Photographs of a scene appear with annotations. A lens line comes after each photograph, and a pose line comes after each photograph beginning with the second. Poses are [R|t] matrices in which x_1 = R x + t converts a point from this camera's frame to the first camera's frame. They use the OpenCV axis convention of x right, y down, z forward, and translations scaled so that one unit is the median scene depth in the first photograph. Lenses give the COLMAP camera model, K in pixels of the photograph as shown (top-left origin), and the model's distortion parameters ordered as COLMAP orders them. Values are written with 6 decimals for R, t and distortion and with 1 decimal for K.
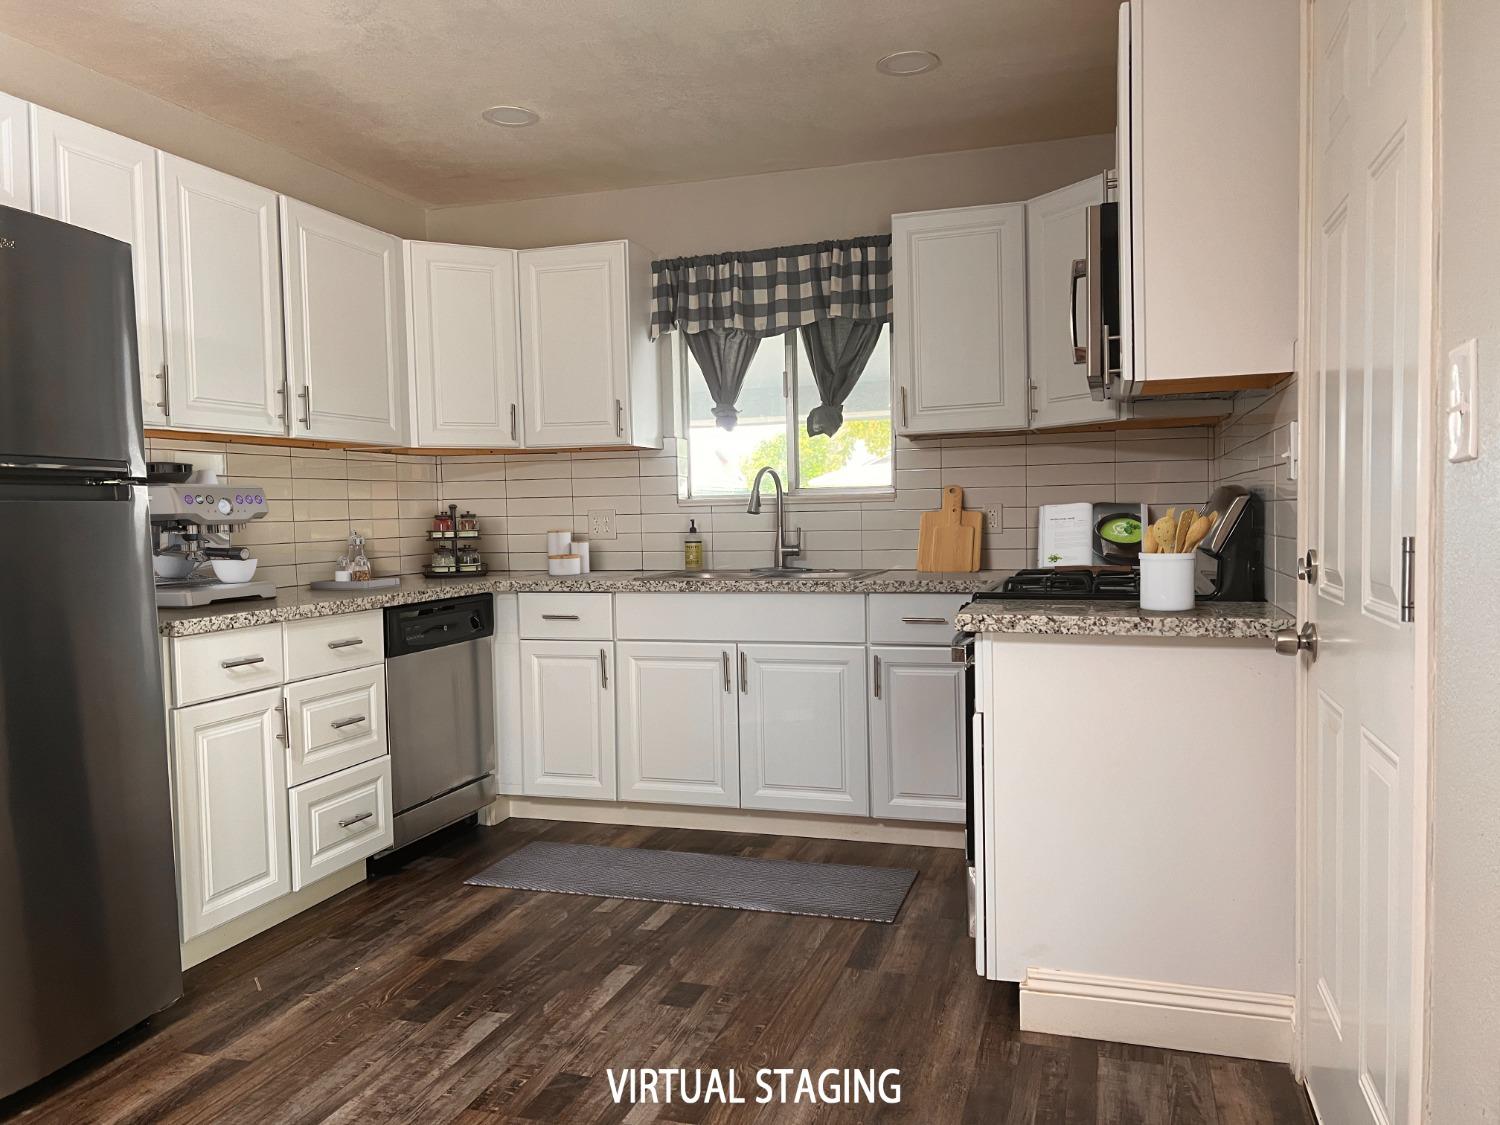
lens RADIAL K [[1127.0, 0, 751.7], [0, 1127.0, 564.2], [0, 0, 1]] dist [0.061658, -0.061847]
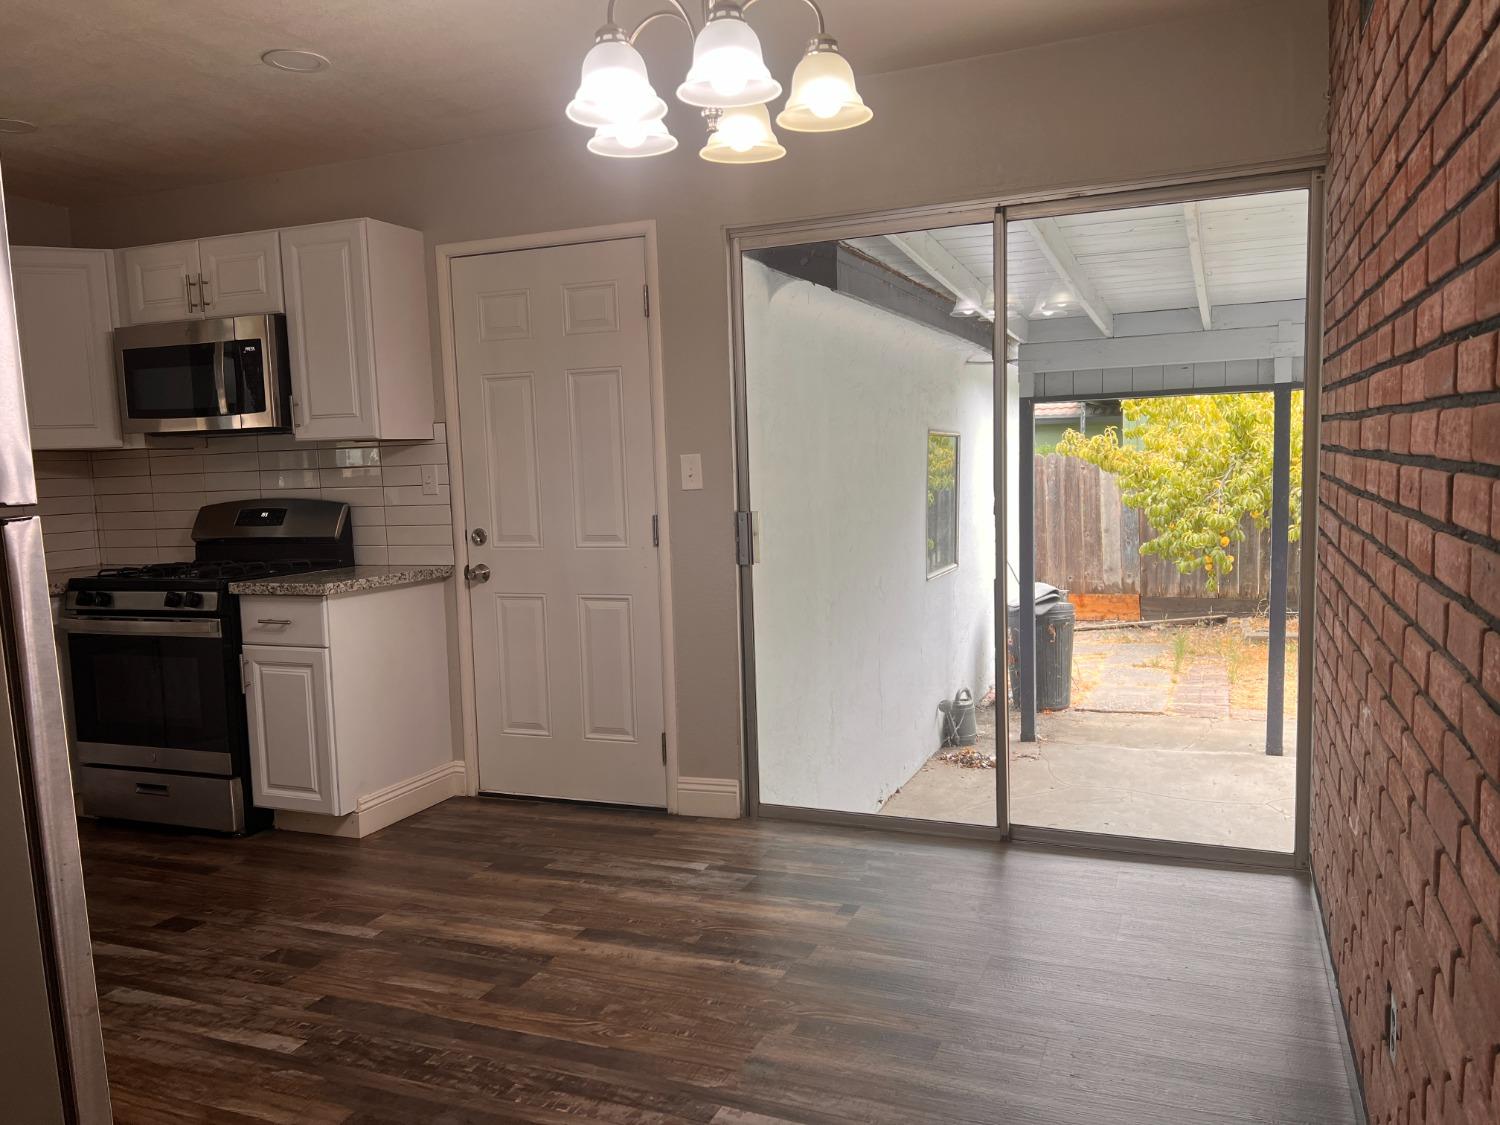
lens RADIAL K [[1127.0, 0, 754.4], [0, 1127.0, 565.4], [0, 0, 1]] dist [0.061658, -0.061847]
pose [[0.086173, -0.074245, 0.993510, -1.321054], [0.077096, 0.994726, 0.067649, -0.040718], [-0.993293, 0.070766, 0.091442, 0.281409]]
